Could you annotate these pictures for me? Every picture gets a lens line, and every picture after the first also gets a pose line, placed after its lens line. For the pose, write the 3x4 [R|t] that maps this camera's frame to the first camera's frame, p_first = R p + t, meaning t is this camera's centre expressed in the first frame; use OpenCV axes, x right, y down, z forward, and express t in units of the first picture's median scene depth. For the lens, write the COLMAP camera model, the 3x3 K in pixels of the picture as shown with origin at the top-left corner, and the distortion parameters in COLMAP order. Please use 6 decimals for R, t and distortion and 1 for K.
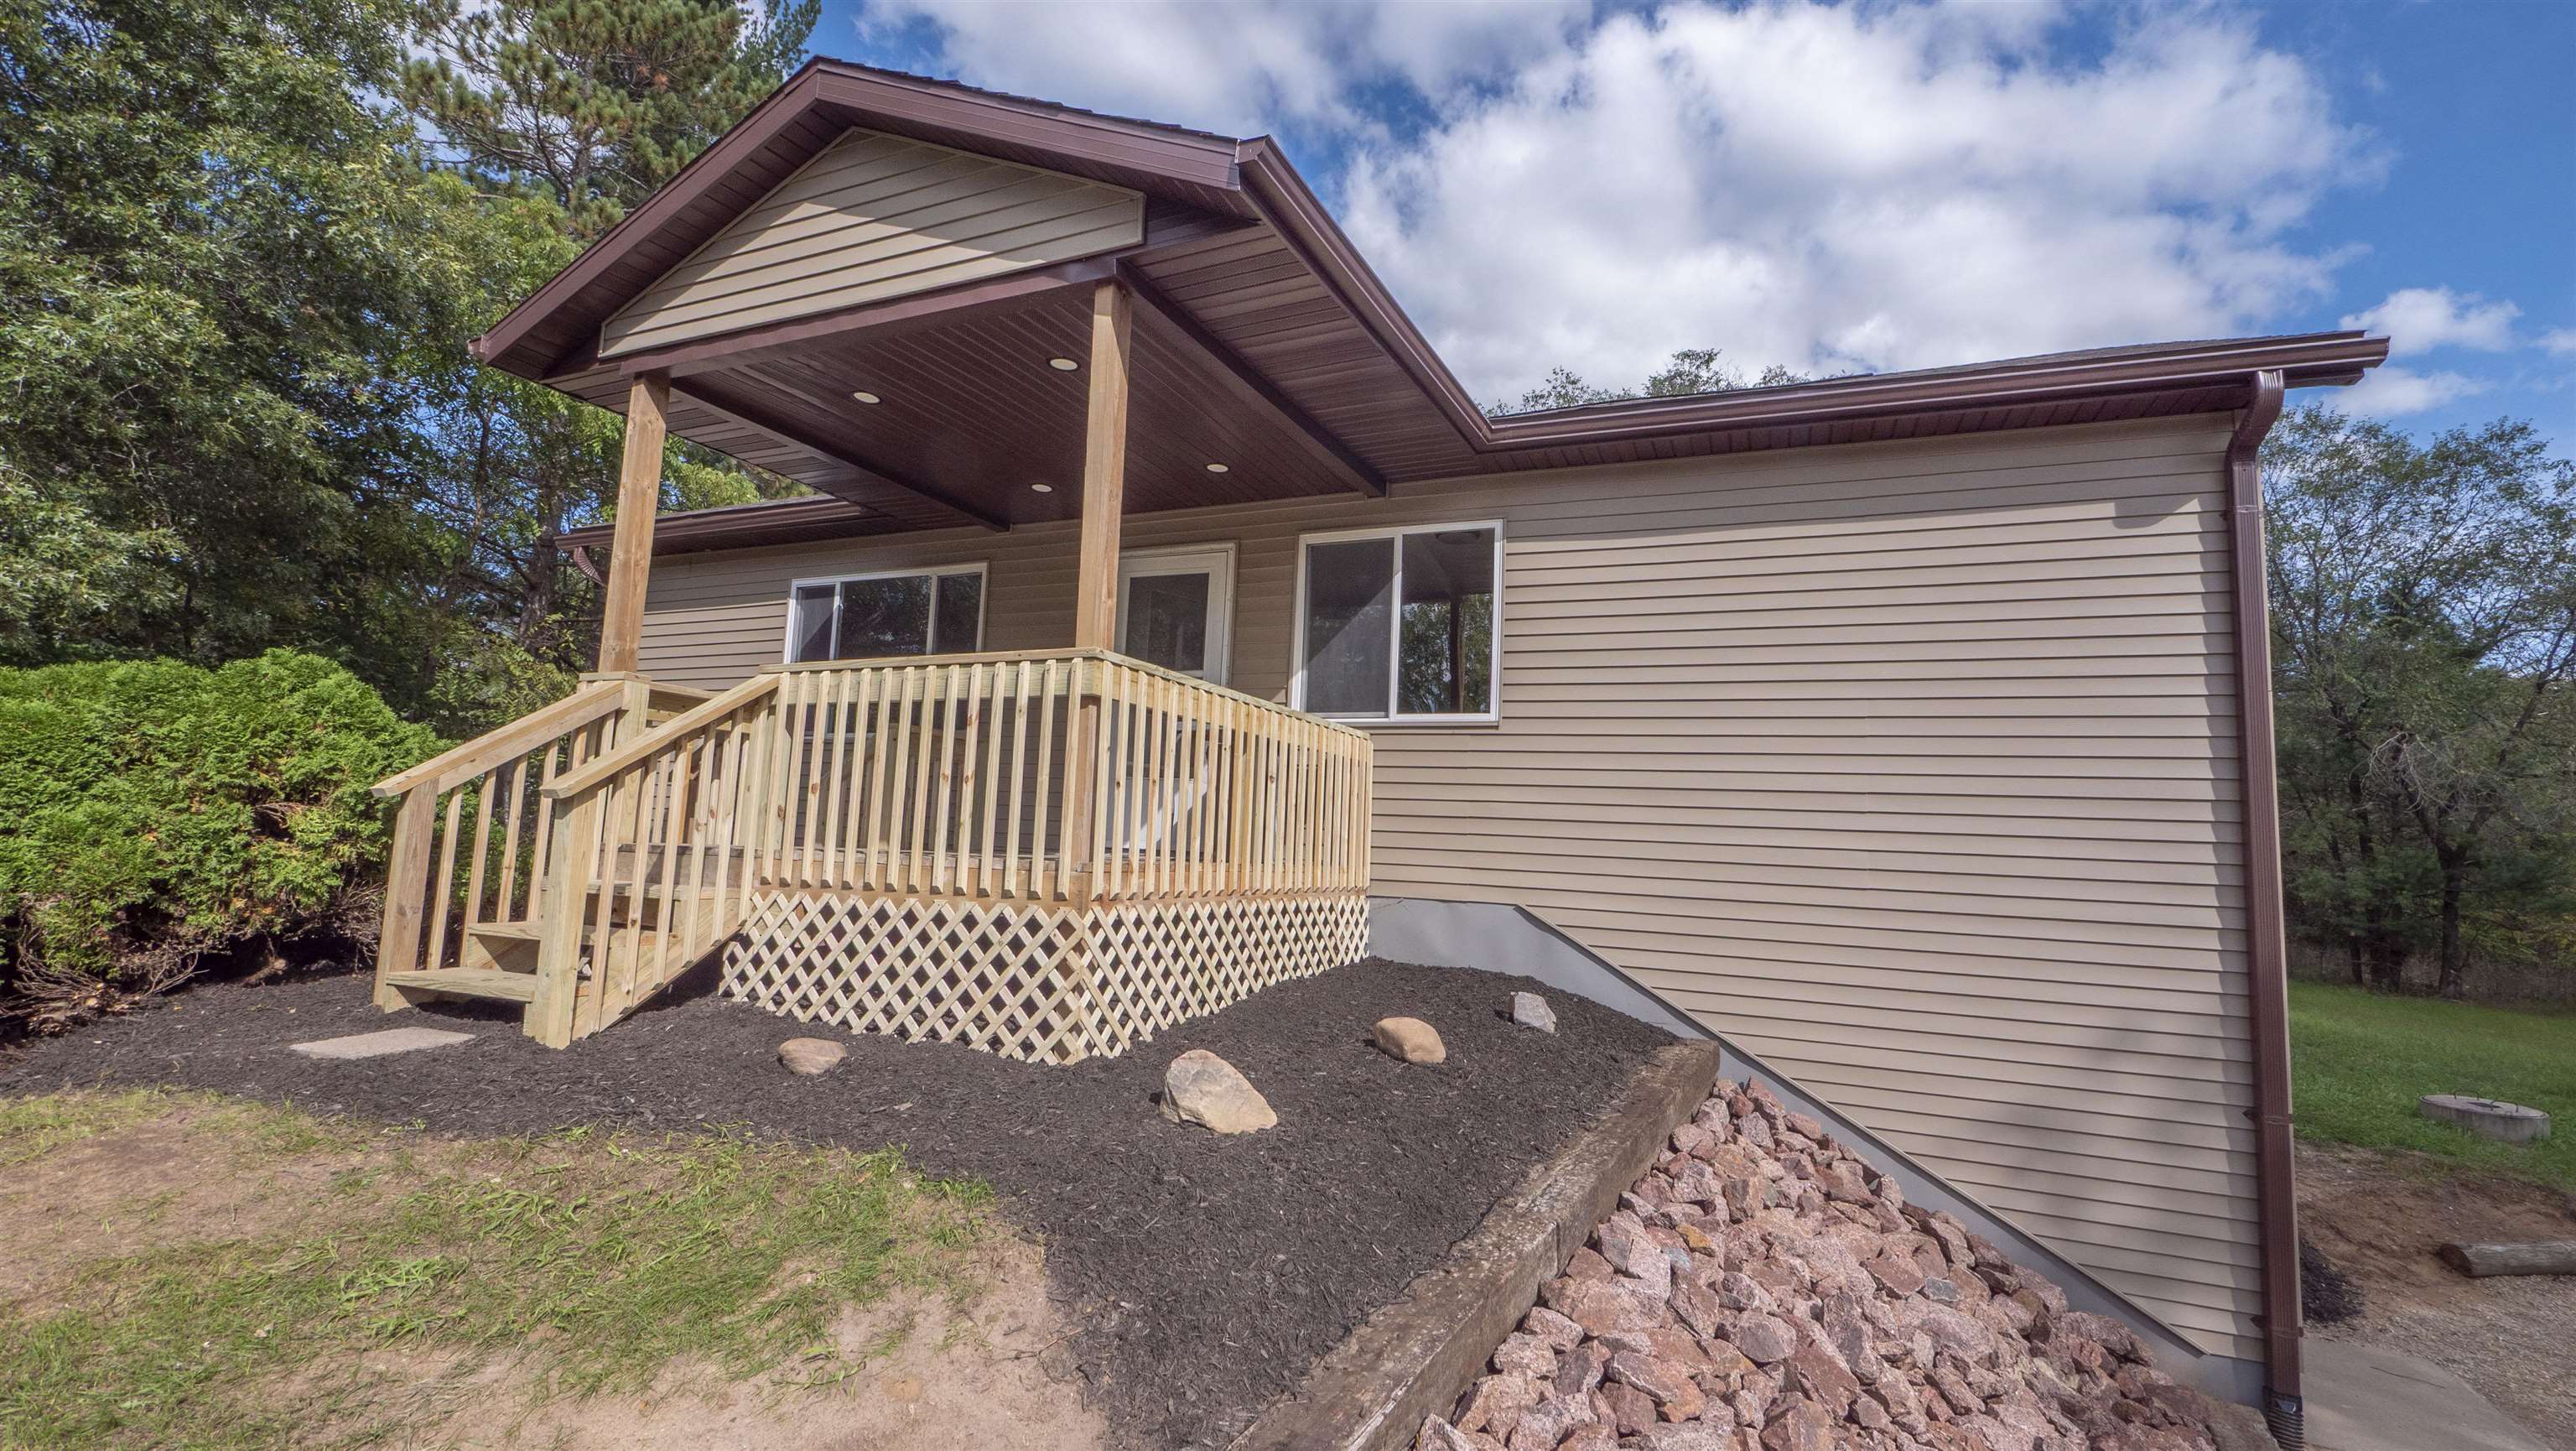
lens RADIAL K [[1084.1, 0, 1302.1], [0, 1084.1, 732.8], [0, 0, 1]] dist [-0.001954, -0.000335]
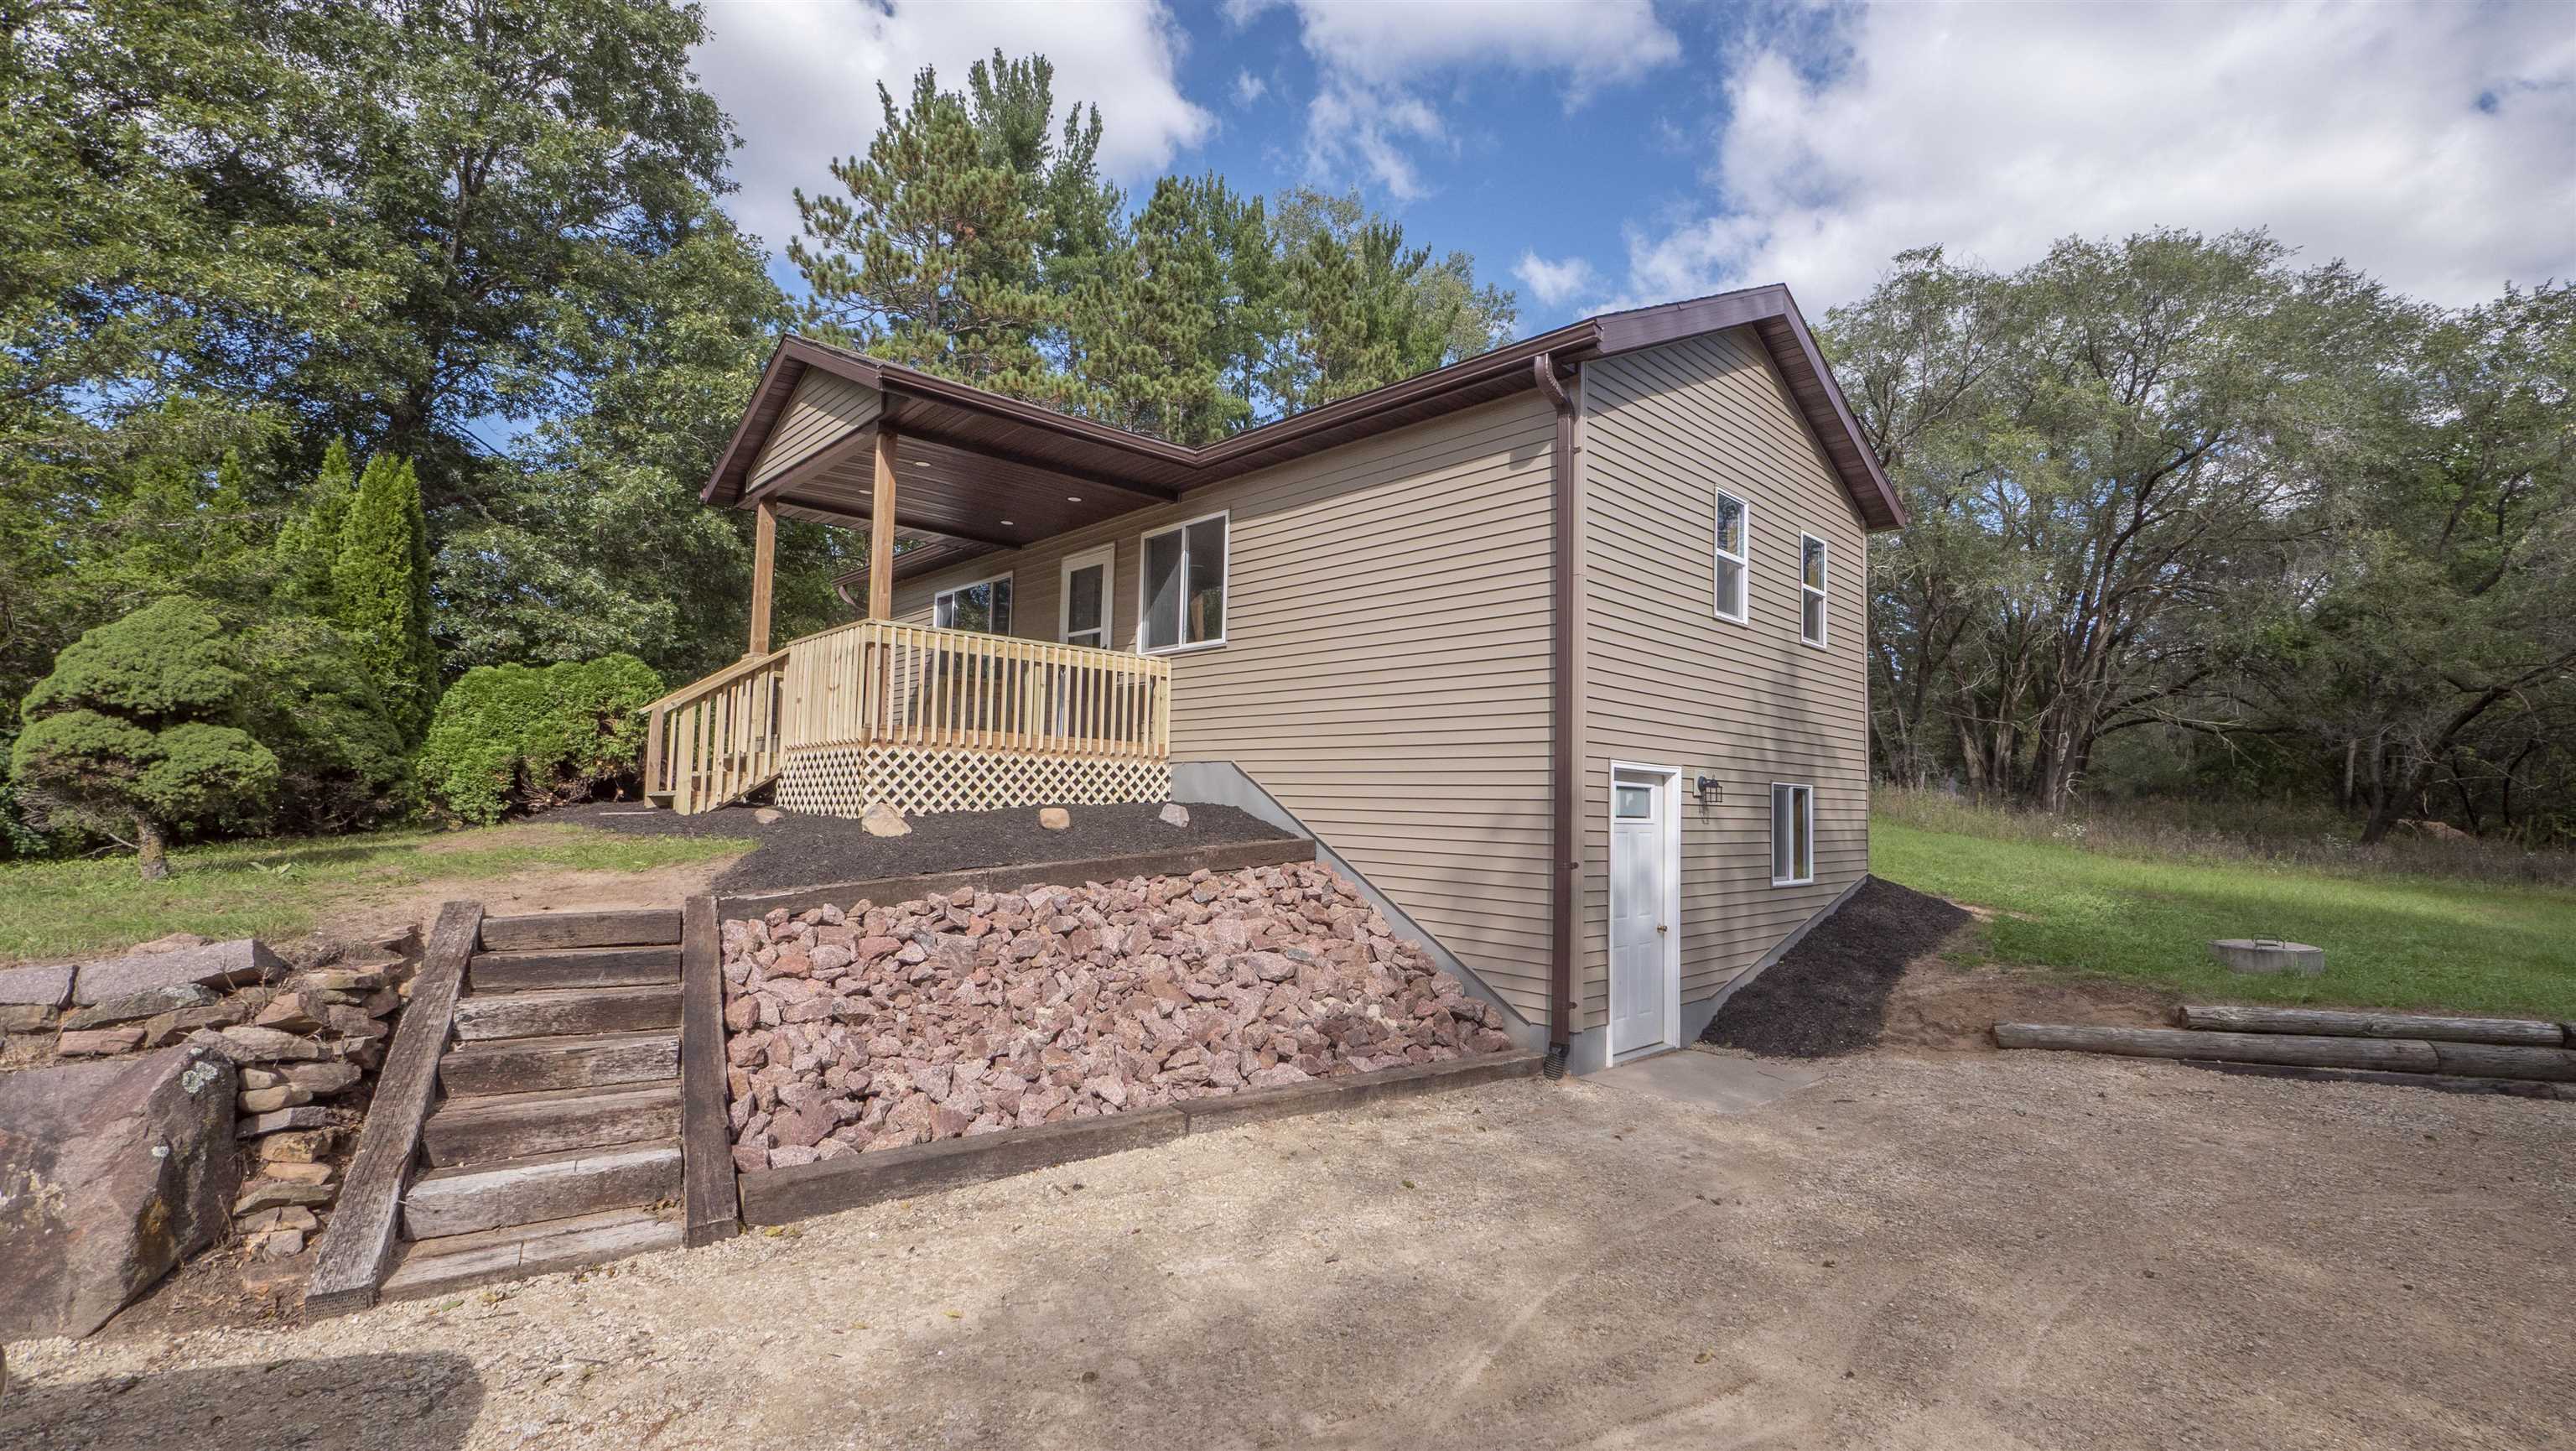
lens RADIAL K [[1084.1, 0, 1302.1], [0, 1084.1, 732.8], [0, 0, 1]] dist [-0.001954, -0.000335]
pose [[0.921053, -0.050151, -0.386194, 0.879442], [0.059953, 0.998112, 0.013371, 0.103371], [0.384794, -0.035469, 0.922321, -0.374947]]
